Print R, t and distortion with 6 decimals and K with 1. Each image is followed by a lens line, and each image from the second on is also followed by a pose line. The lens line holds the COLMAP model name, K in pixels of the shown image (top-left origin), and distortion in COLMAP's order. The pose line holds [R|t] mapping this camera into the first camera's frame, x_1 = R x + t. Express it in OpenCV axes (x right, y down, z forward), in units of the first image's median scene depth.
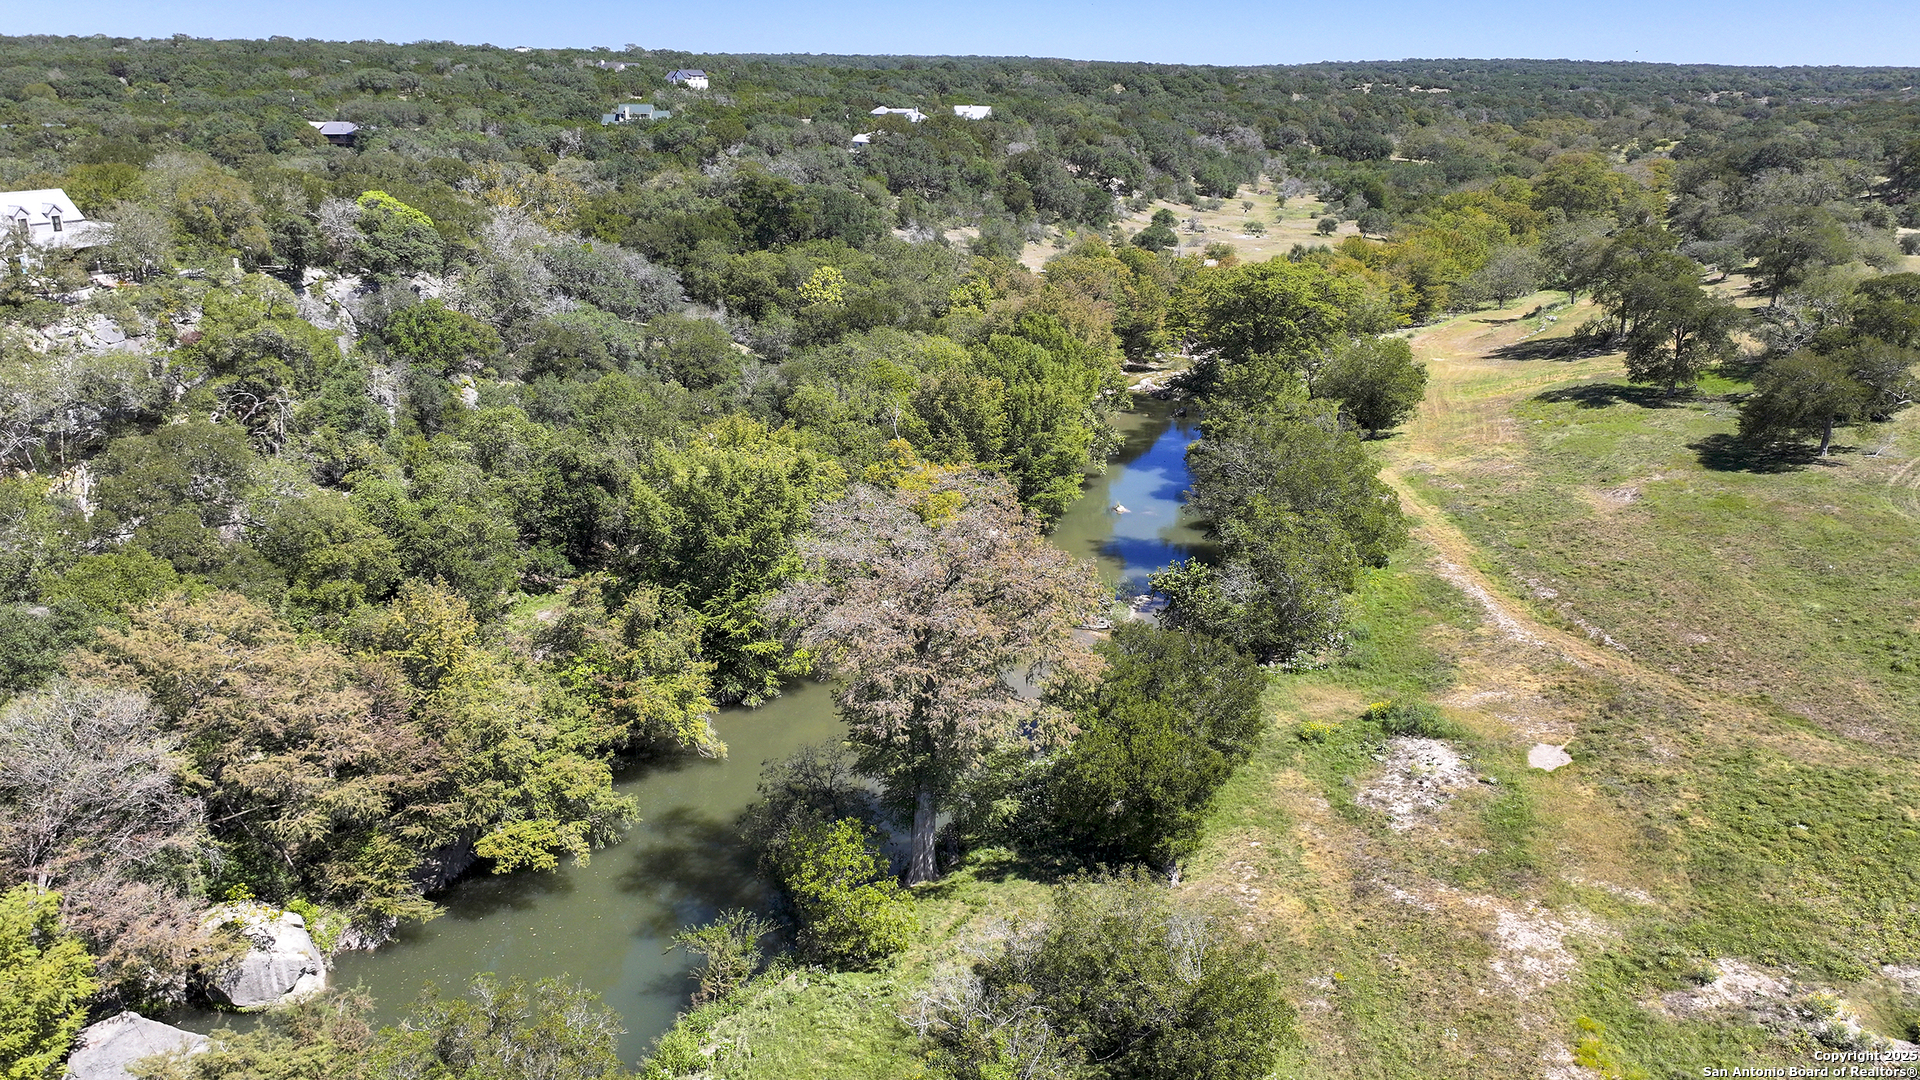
lens RADIAL K [[1357.2, 0, 960.5], [0, 1357.2, 539.8], [0, 0, 1]] dist [-0.018461, 0.009942]
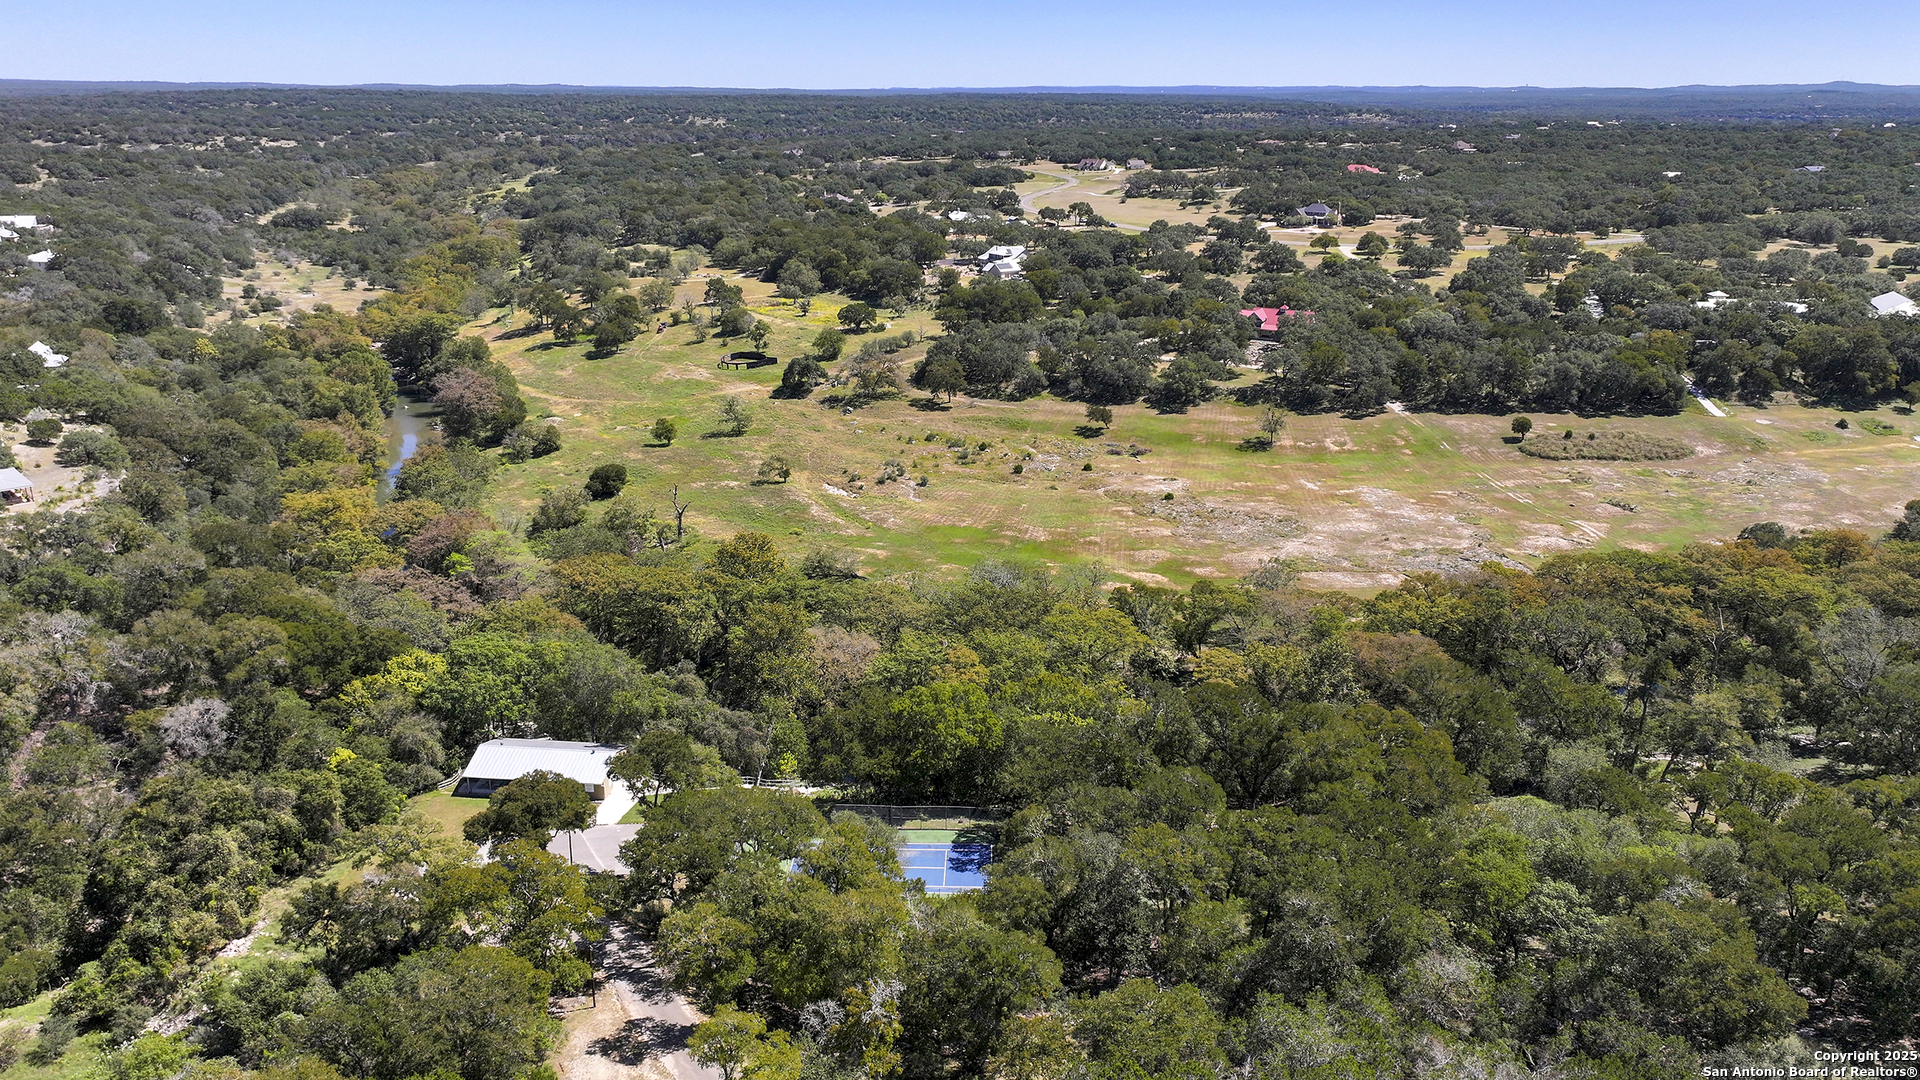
lens RADIAL K [[1357.2, 0, 960.1], [0, 1357.2, 539.6], [0, 0, 1]] dist [-0.018461, 0.009942]
pose [[0.687925, -0.225046, 0.690010, -0.948321], [0.226661, 0.969777, 0.090316, 0.218449], [-0.689481, 0.094268, 0.718143, -1.543111]]
